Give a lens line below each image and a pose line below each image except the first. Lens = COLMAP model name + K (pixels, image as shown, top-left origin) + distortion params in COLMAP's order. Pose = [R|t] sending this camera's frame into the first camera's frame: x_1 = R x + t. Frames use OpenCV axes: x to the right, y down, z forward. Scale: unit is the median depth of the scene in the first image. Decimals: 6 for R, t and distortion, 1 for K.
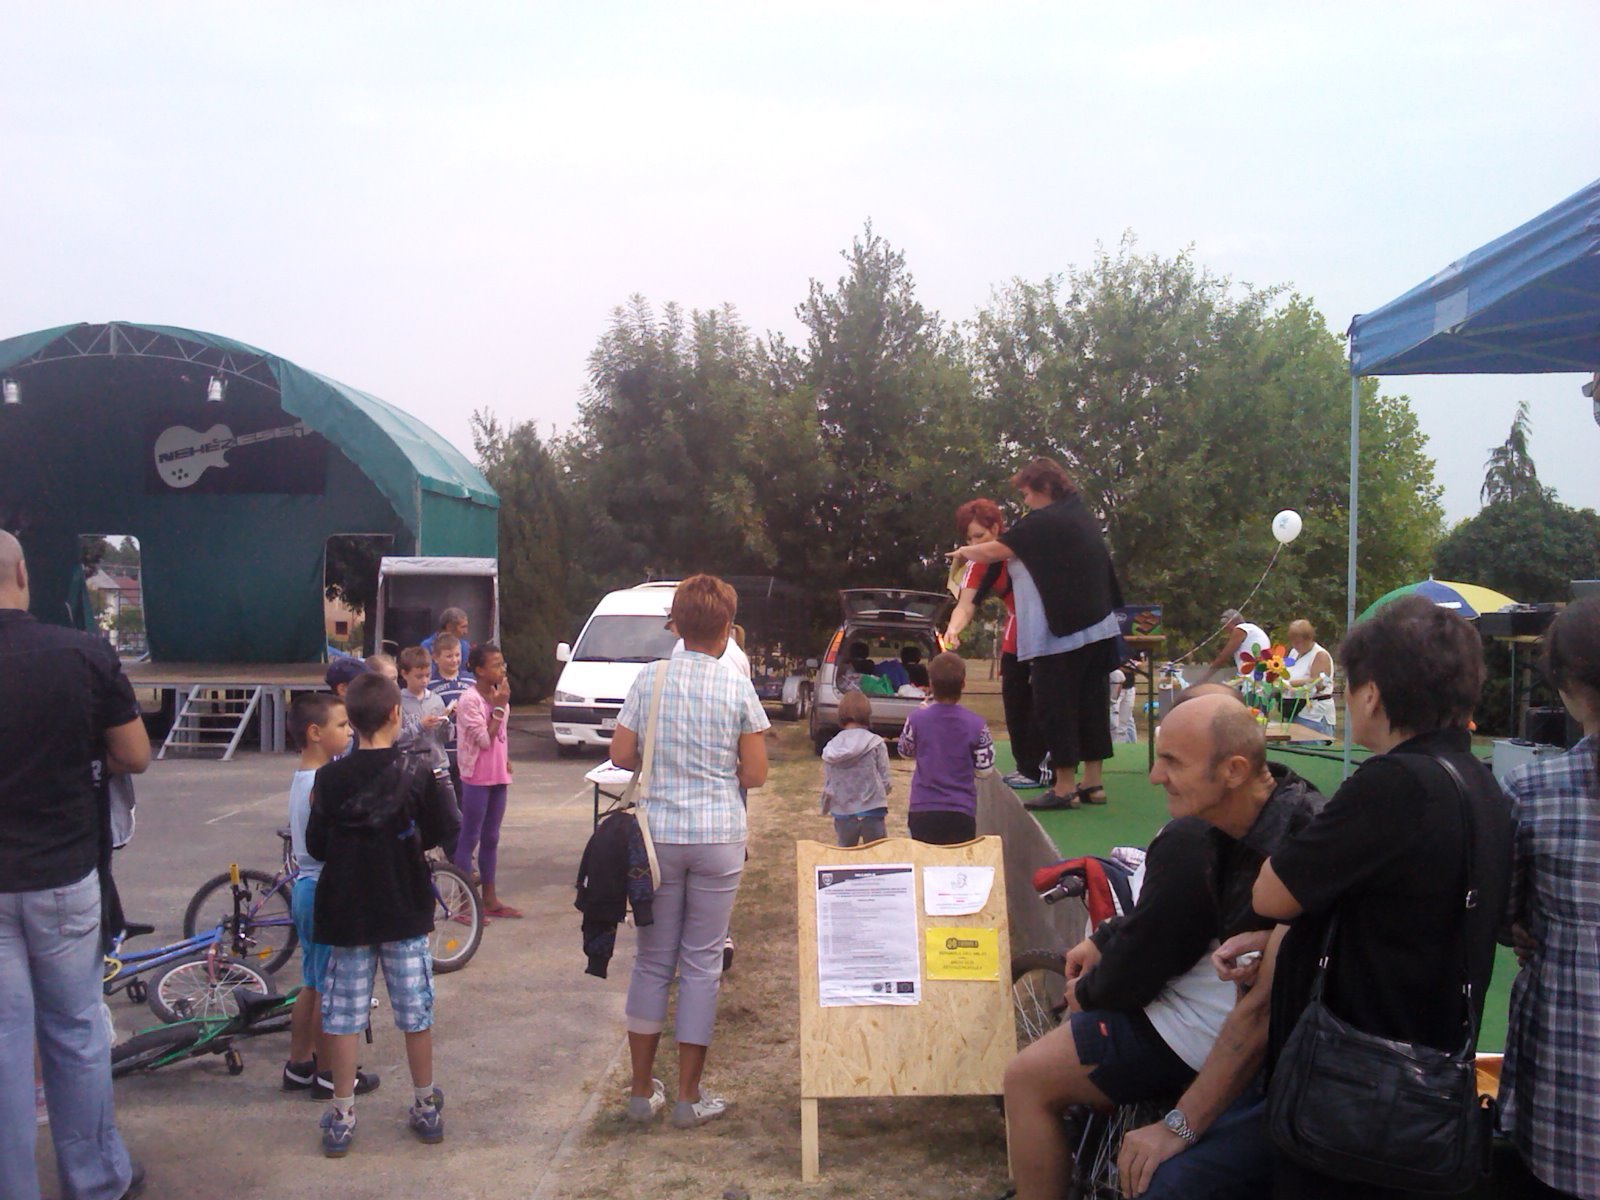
lens RADIAL K [[1569.2, 0, 754.4], [0, 1569.2, 601.0], [0, 0, 1]] dist [0.151310, -0.516311]
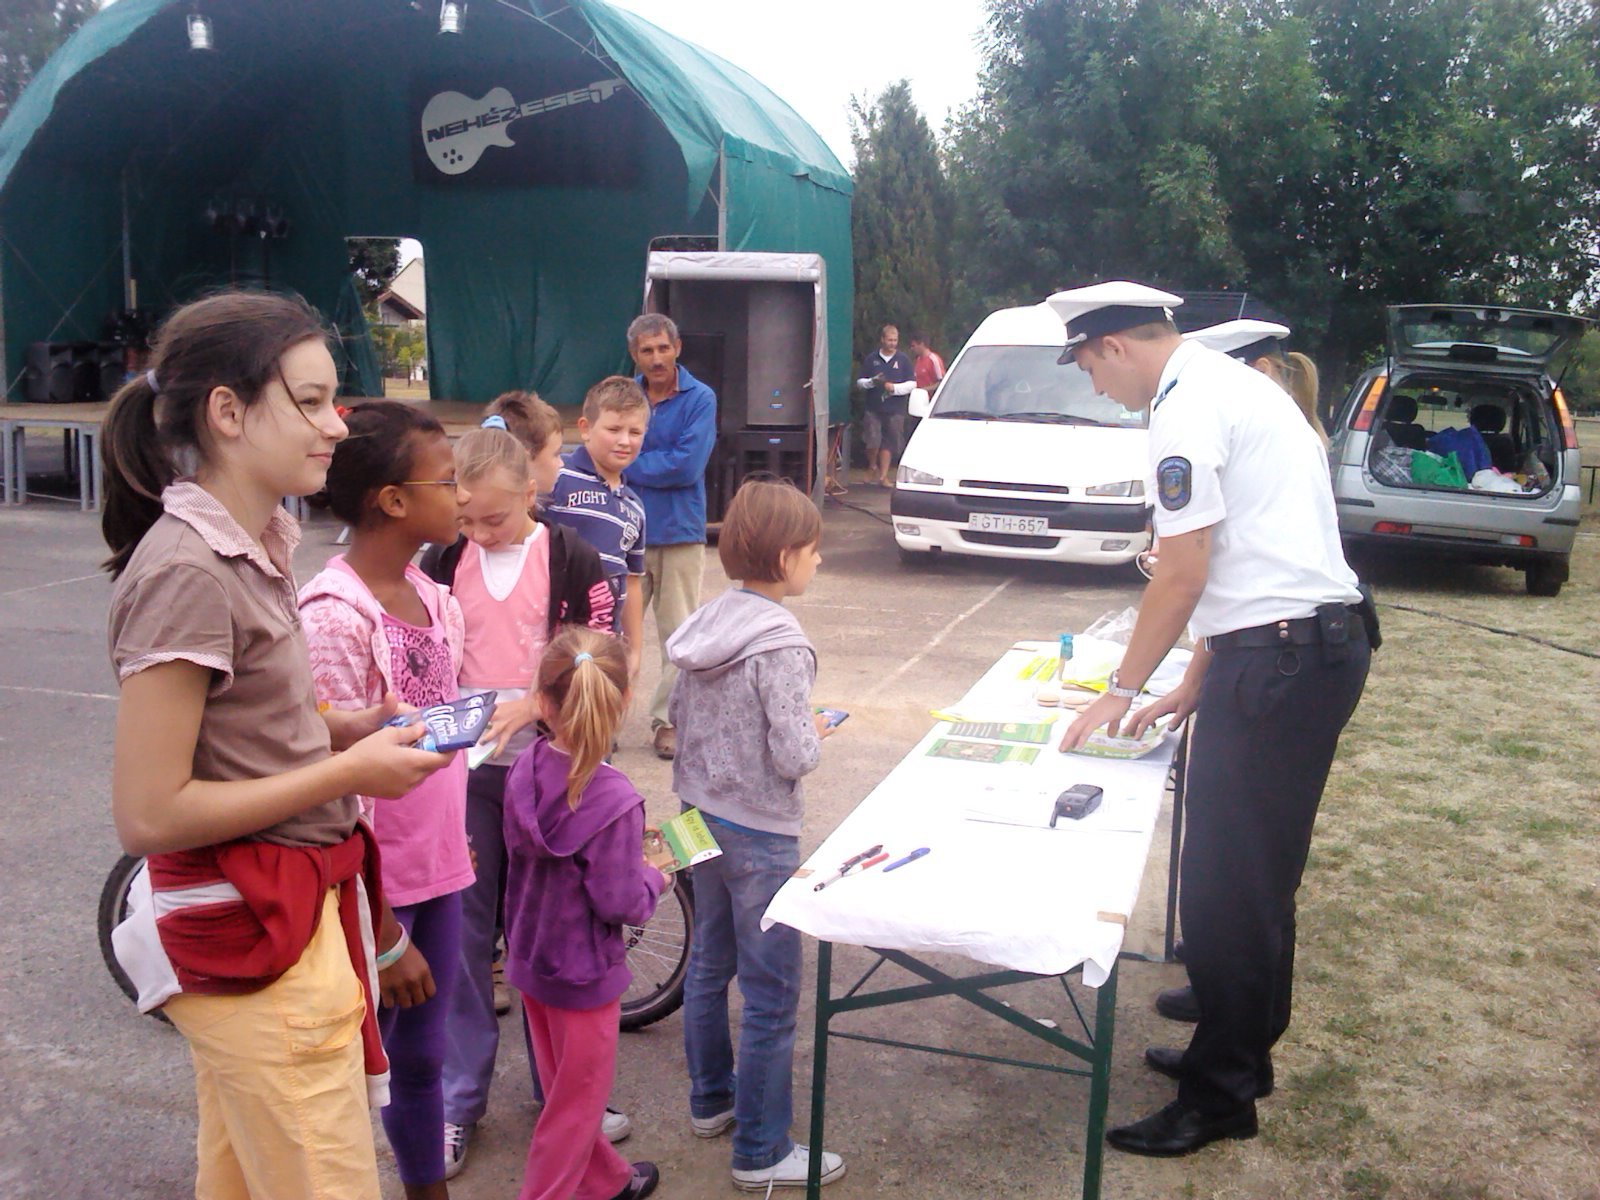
lens RADIAL K [[1644.7, 0, 799.3], [0, 1644.7, 622.7], [0, 0, 1]] dist [0.129518, -0.632085]
pose [[0.975439, 0.048346, -0.214898, -0.015641], [-0.011418, 0.985402, 0.169862, 0.005889], [0.219973, -0.163236, 0.961751, 0.266536]]
